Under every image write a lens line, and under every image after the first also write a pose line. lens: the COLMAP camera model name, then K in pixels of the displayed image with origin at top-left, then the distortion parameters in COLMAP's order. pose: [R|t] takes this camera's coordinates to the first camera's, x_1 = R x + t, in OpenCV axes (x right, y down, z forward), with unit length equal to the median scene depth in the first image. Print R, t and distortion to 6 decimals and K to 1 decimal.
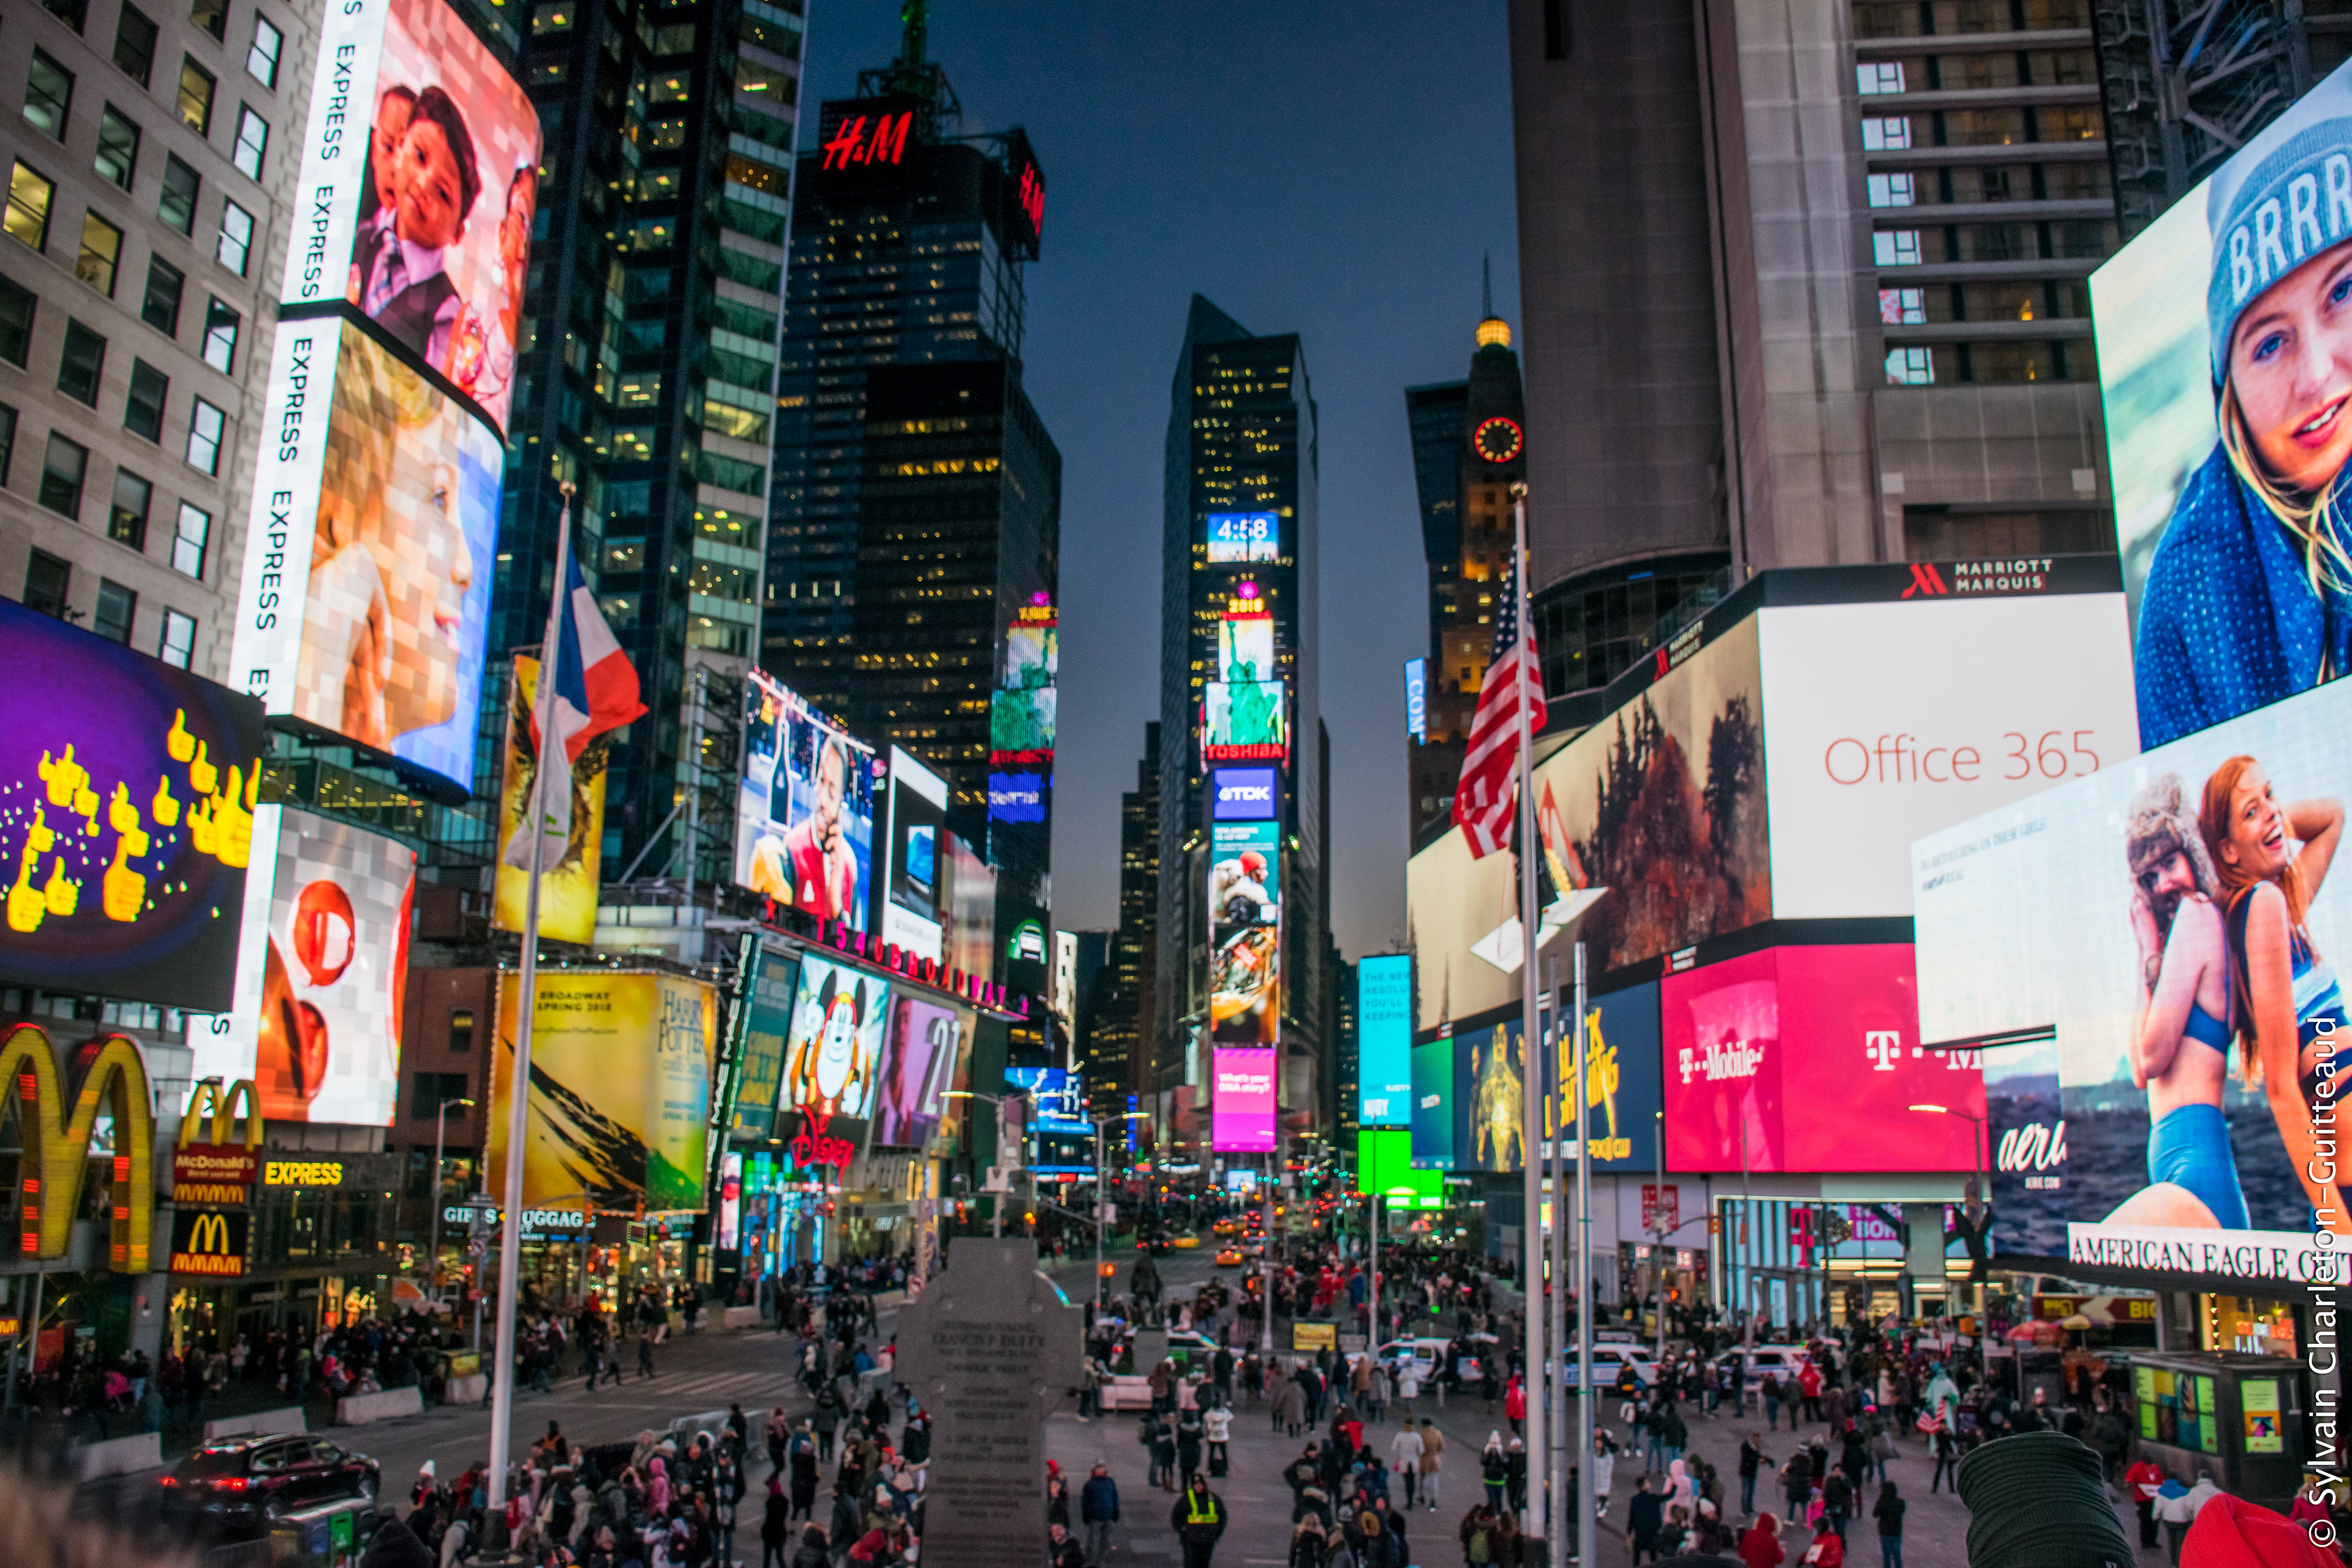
lens RADIAL K [[1815.0, 0, 1176.0], [0, 1815.0, 784.0], [0, 0, 1]] dist [-0.161684, 0.108993]
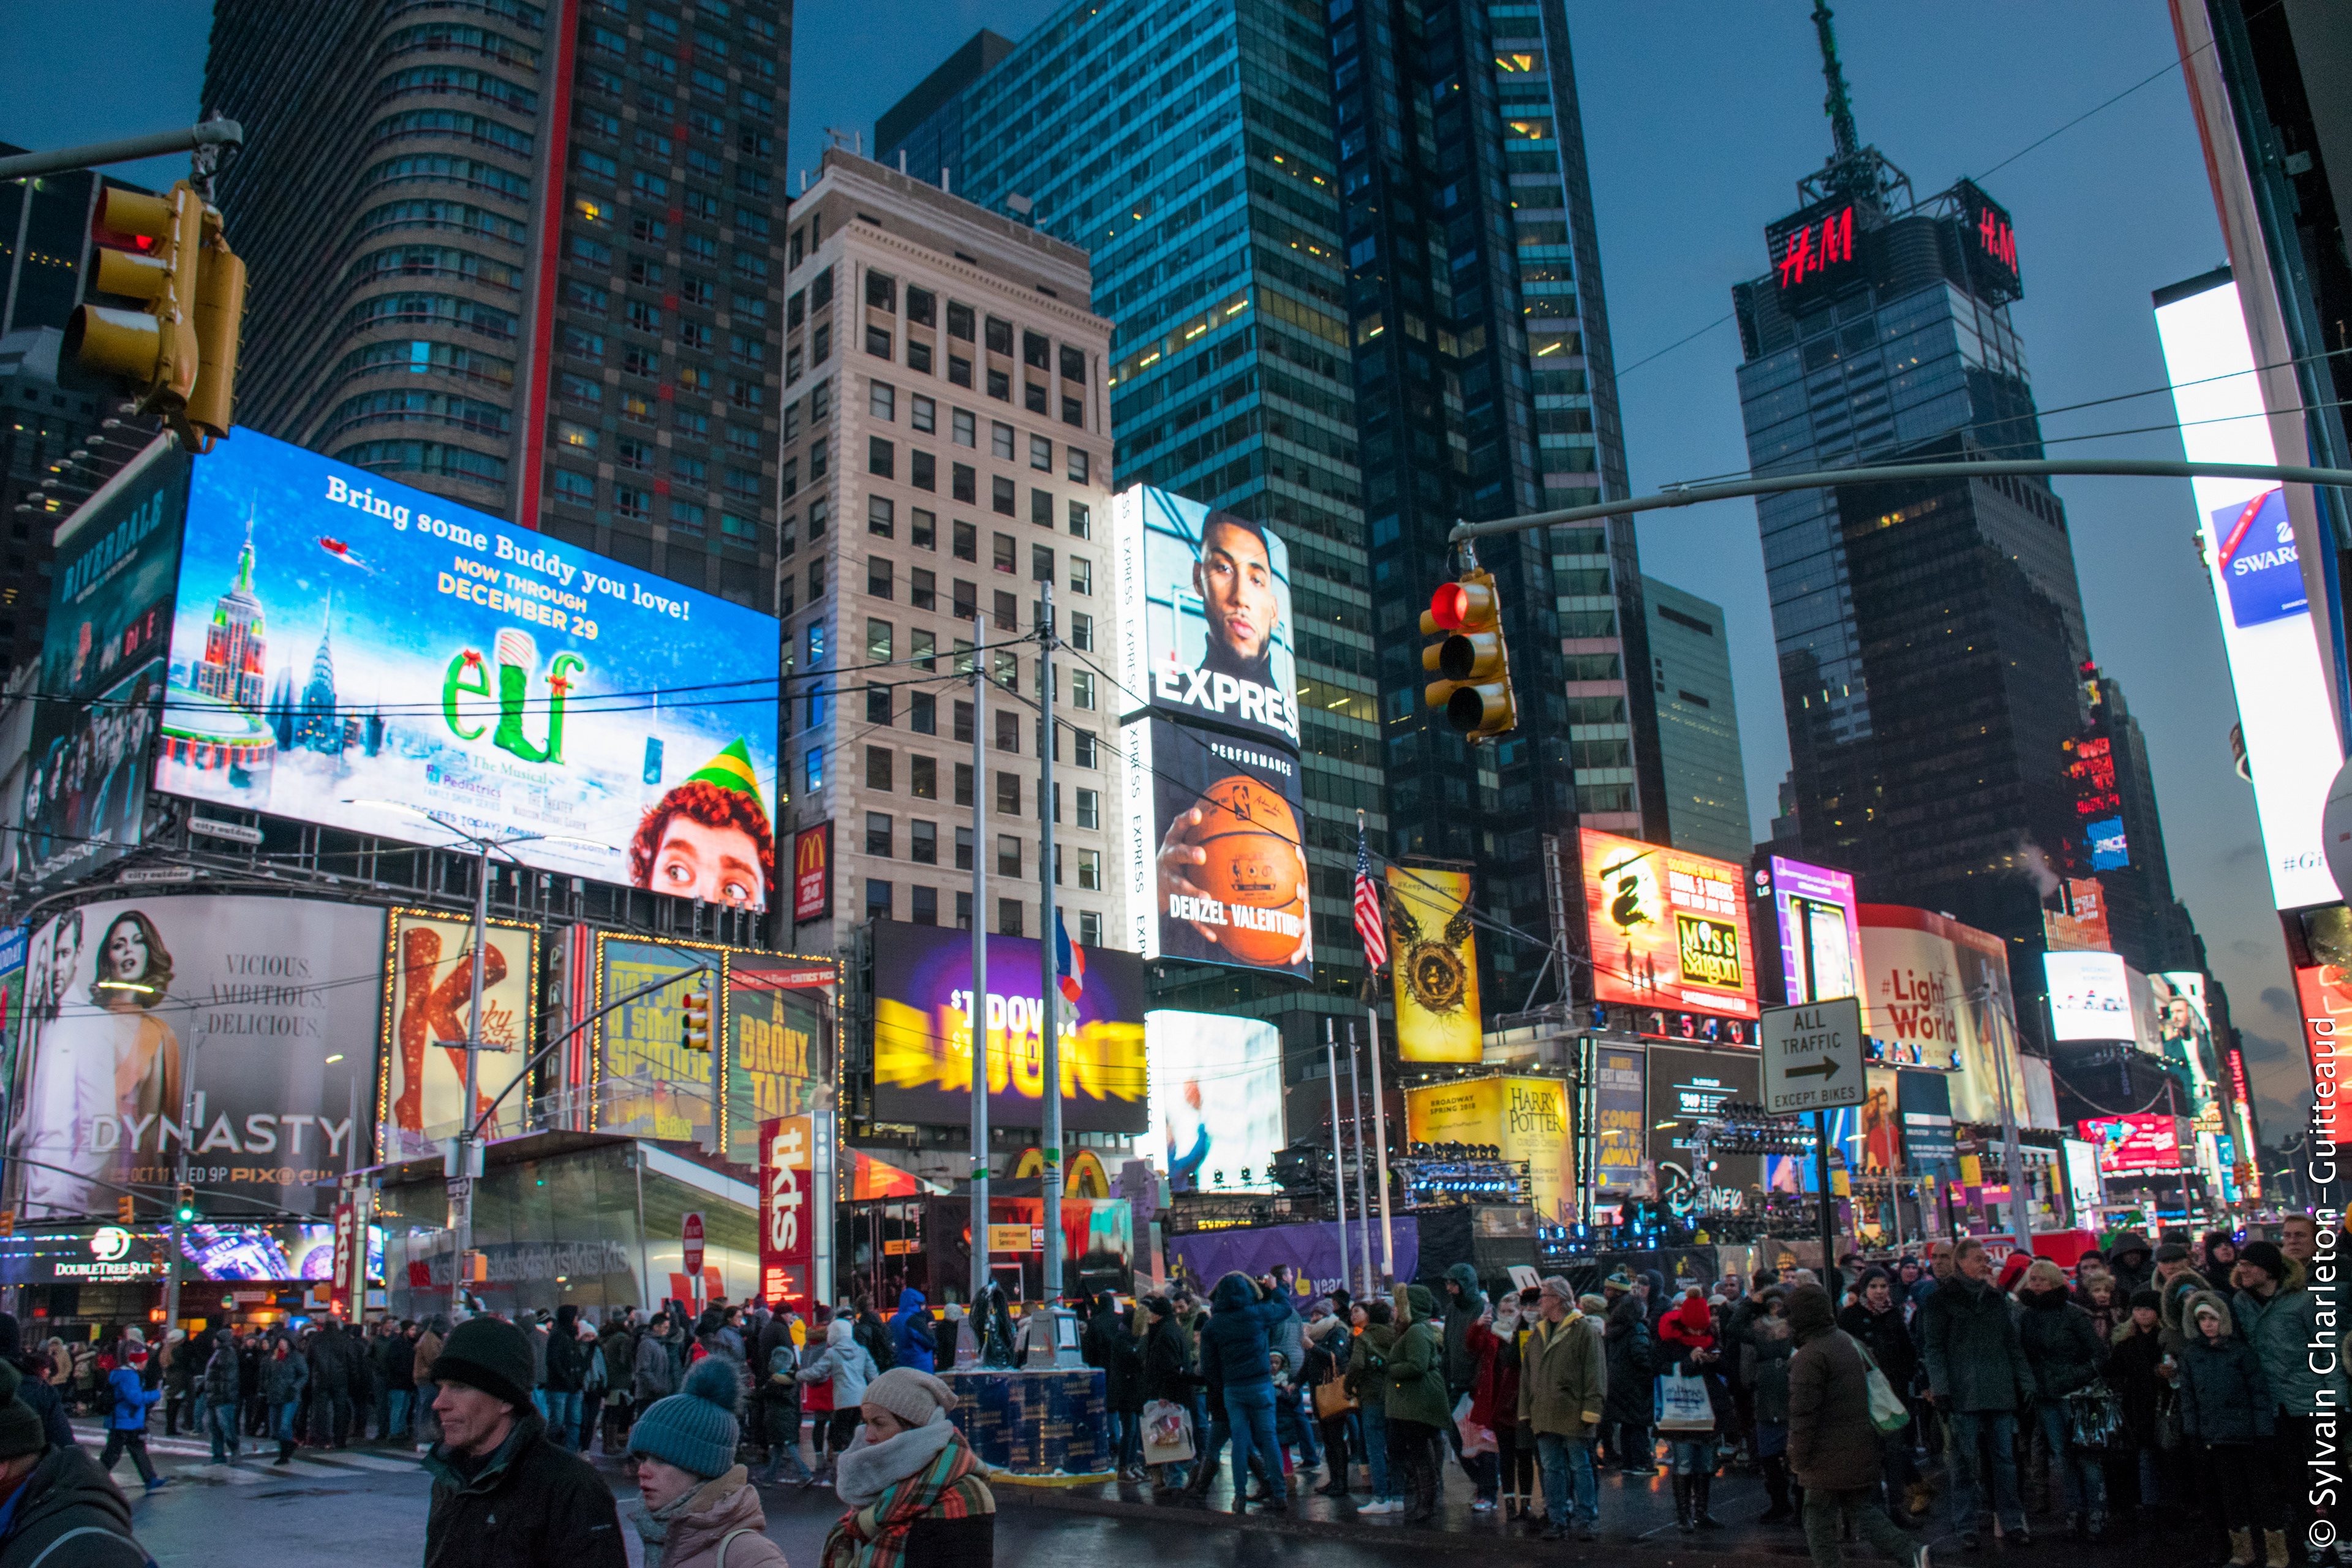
lens RADIAL K [[1815.0, 0, 1176.0], [0, 1815.0, 784.0], [0, 0, 1]] dist [-0.161684, 0.108993]
pose [[0.778402, -0.213437, -0.590368, 0.350353], [0.176478, 0.976902, -0.120494, 0.006866], [0.602450, -0.010394, 0.798089, -0.238113]]
